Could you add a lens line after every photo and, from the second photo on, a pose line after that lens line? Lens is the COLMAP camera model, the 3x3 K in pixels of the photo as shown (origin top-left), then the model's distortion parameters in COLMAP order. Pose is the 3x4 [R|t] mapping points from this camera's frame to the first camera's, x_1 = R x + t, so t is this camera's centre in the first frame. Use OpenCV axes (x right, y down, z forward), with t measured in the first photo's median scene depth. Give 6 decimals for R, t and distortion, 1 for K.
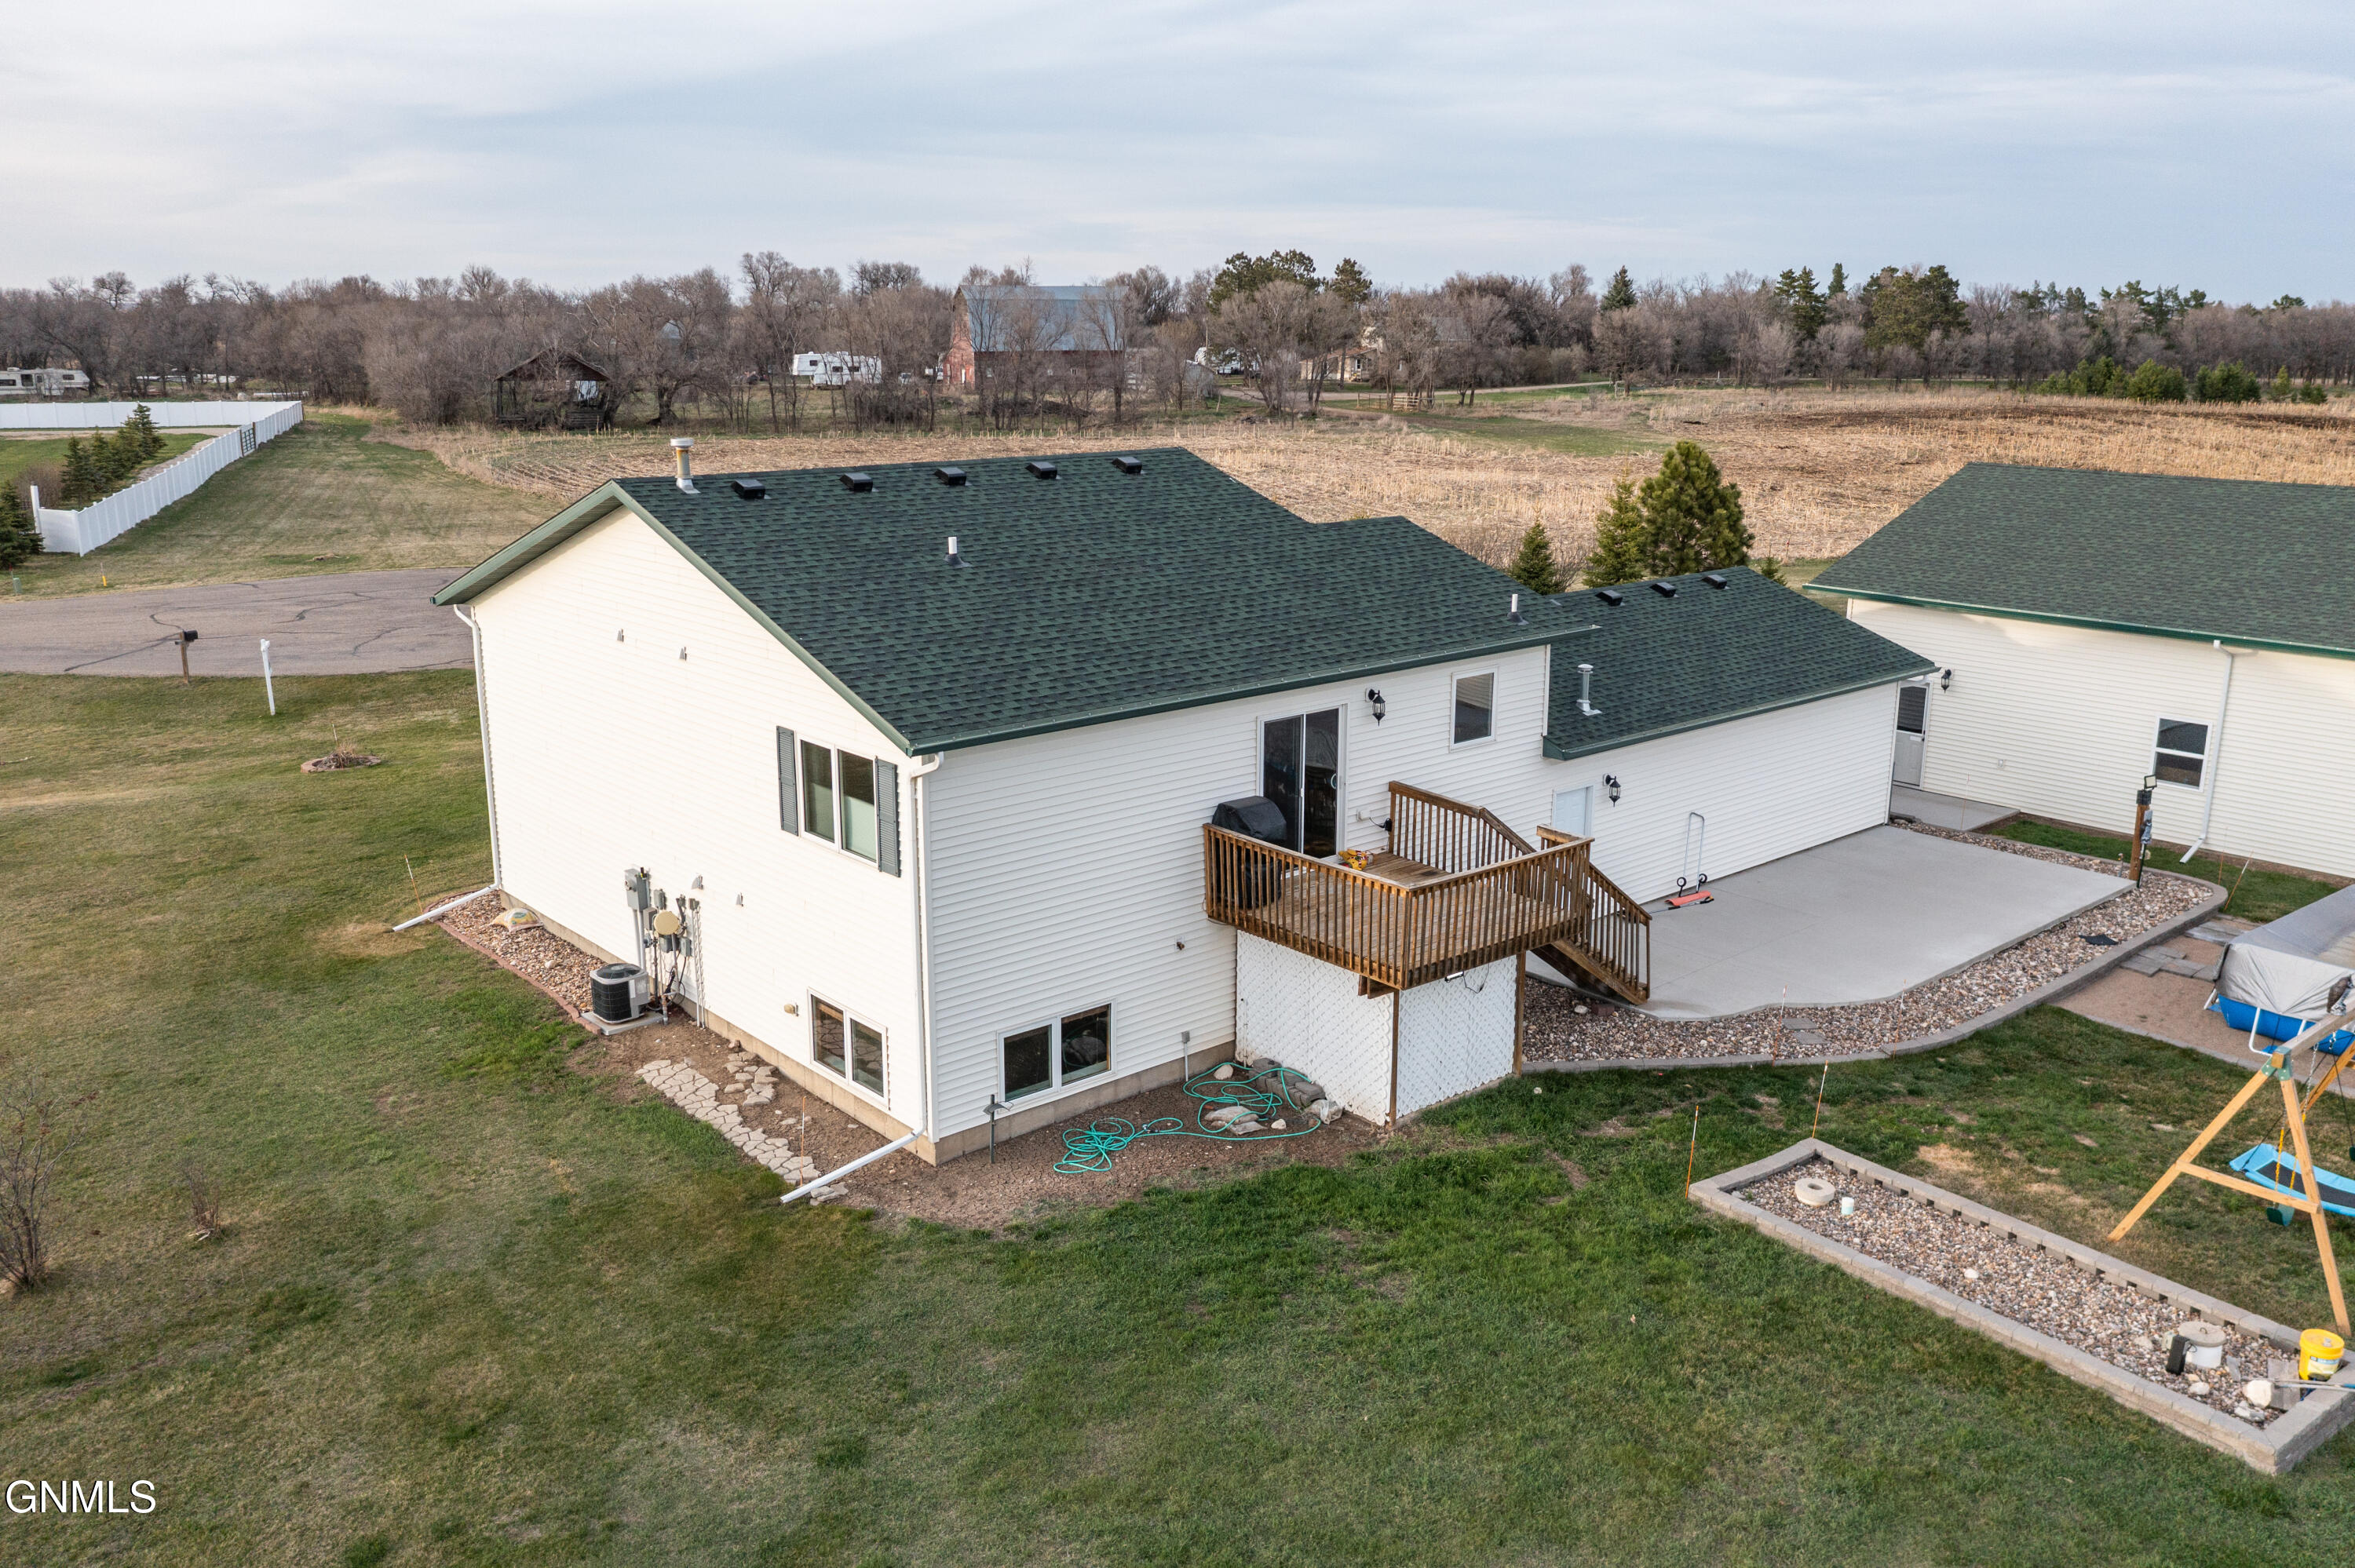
lens RADIAL K [[1861.2, 0, 1174.2], [0, 1861.2, 765.0], [0, 0, 1]] dist [-0.011383, 0.009947]
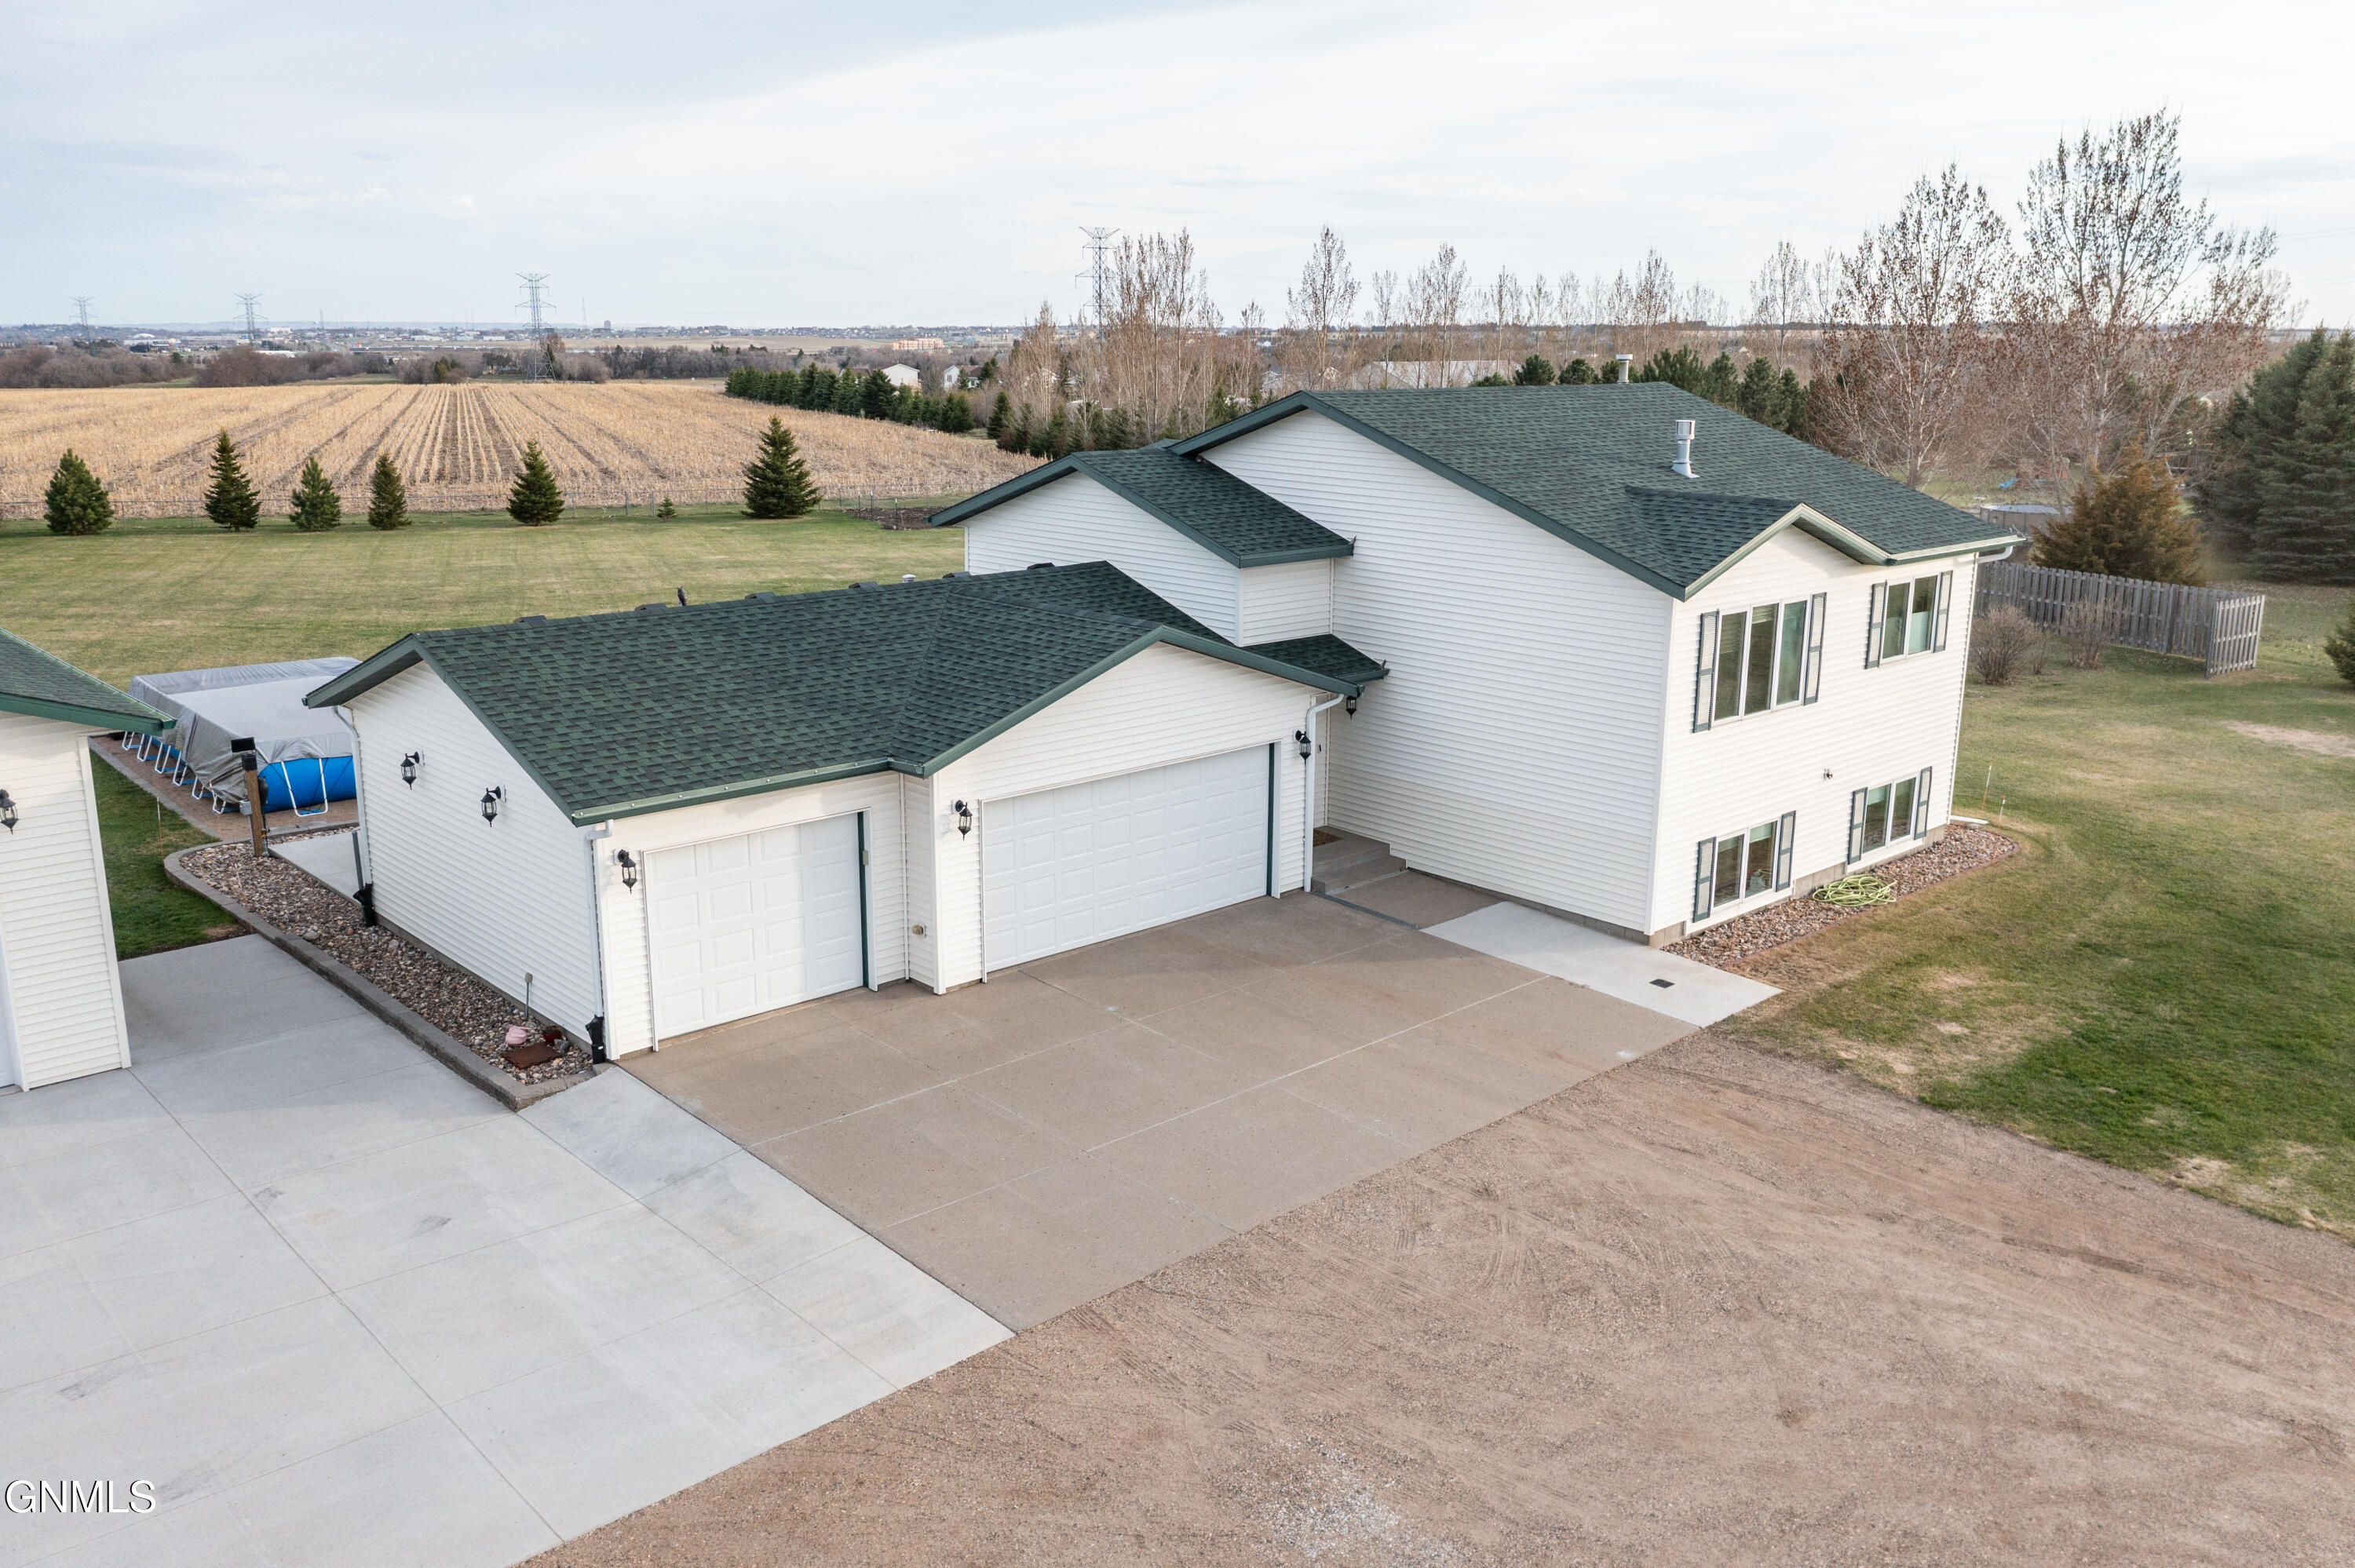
lens RADIAL K [[1861.2, 0, 1171.7], [0, 1861.2, 777.8], [0, 0, 1]] dist [-0.011383, 0.009947]
pose [[-0.999547, -0.003270, -0.029923, 0.119754], [-0.016602, 0.889117, 0.457380, -0.516195], [0.025109, 0.457669, -0.888768, 2.330599]]
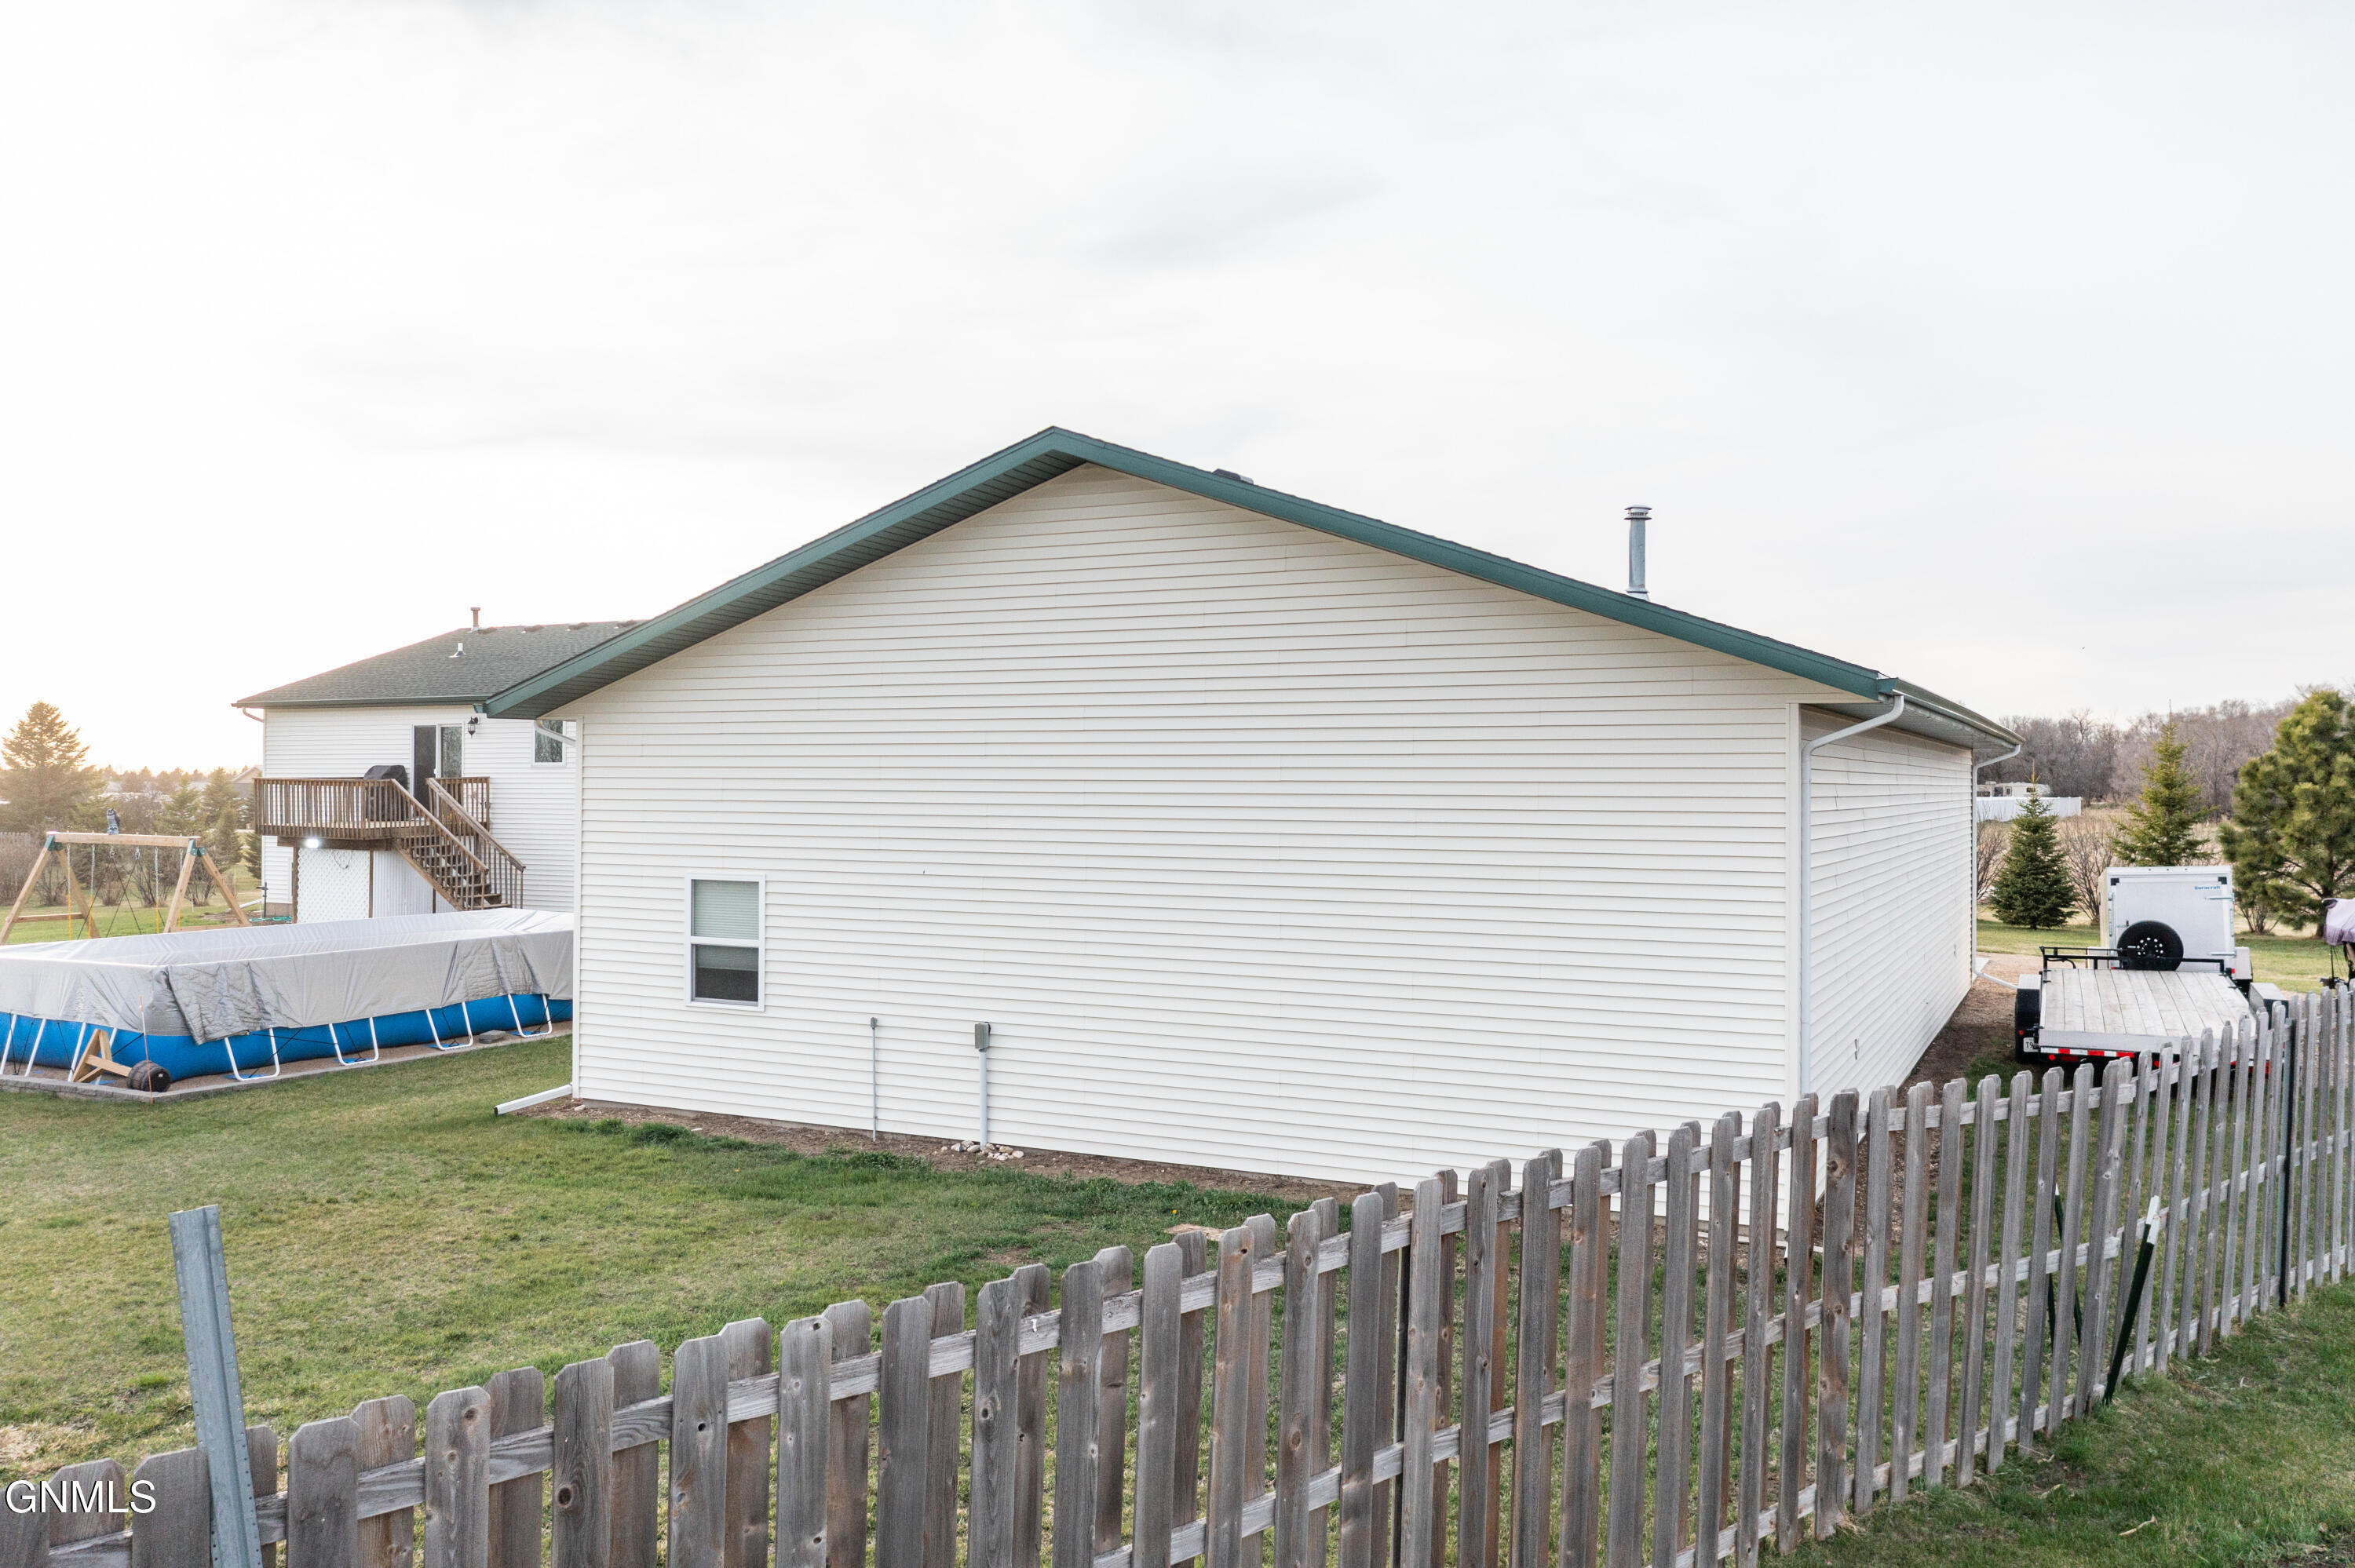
lens RADIAL K [[1861.2, 0, 1169.1], [0, 1861.2, 793.0], [0, 0, 1]] dist [-0.011383, 0.009947]
pose [[0.373889, 0.002152, -0.927471, 1.886093], [-0.219938, 0.971679, -0.086409, 0.033002], [0.901019, 0.236293, 0.363773, 0.971737]]
